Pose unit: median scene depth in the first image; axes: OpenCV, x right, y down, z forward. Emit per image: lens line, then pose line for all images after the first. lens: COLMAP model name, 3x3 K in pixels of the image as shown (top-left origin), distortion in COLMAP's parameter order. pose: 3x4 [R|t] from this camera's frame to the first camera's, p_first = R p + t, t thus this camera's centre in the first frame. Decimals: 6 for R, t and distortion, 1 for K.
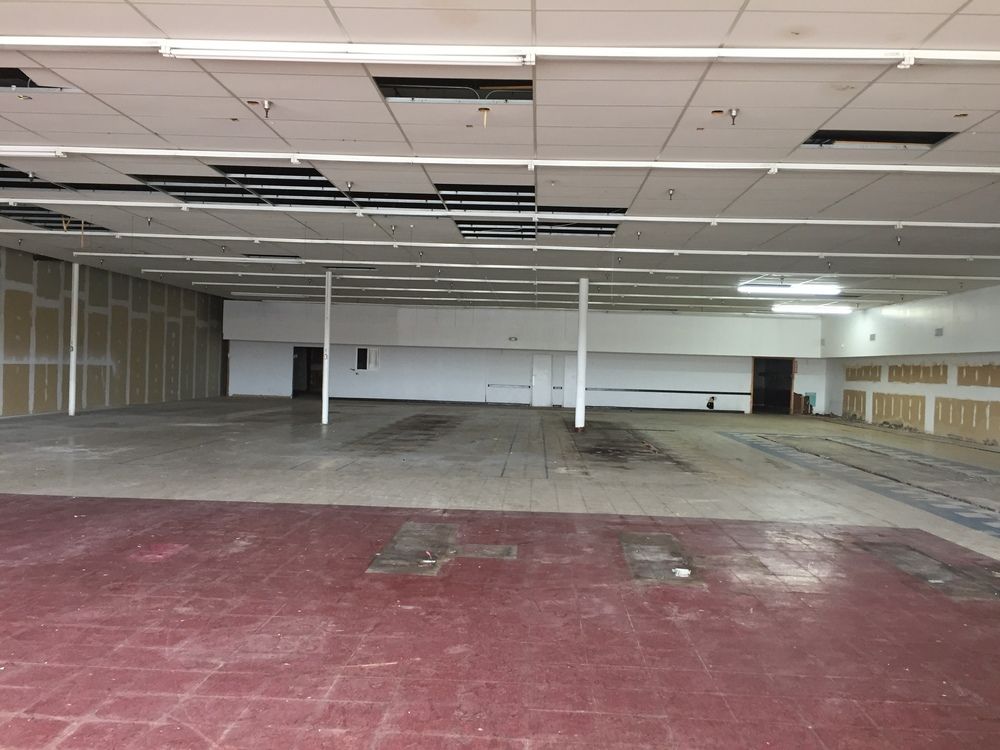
lens RADIAL K [[862.8, 0, 500.0], [0, 862.8, 375.0], [0, 0, 1]] dist [0.102236, -0.149404]
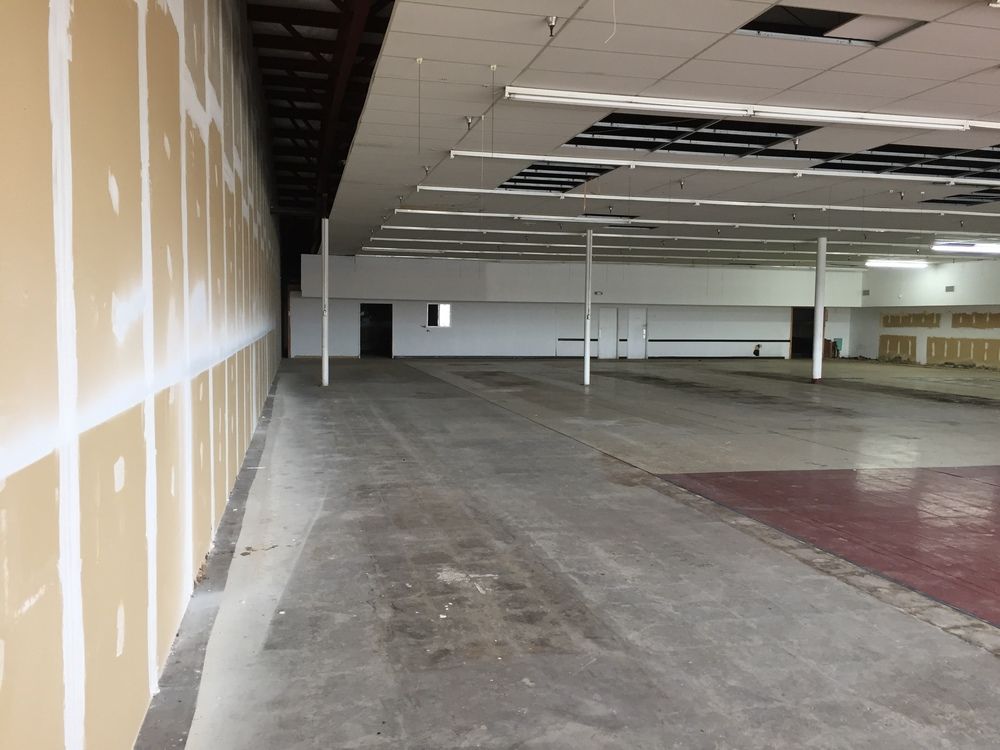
lens RADIAL K [[862.8, 0, 500.0], [0, 862.8, 375.0], [0, 0, 1]] dist [0.102236, -0.149404]
pose [[0.961078, -0.036471, 0.273858, -0.374071], [0.019368, 0.997704, 0.064898, -0.013890], [-0.275596, -0.057068, 0.959578, 0.051244]]
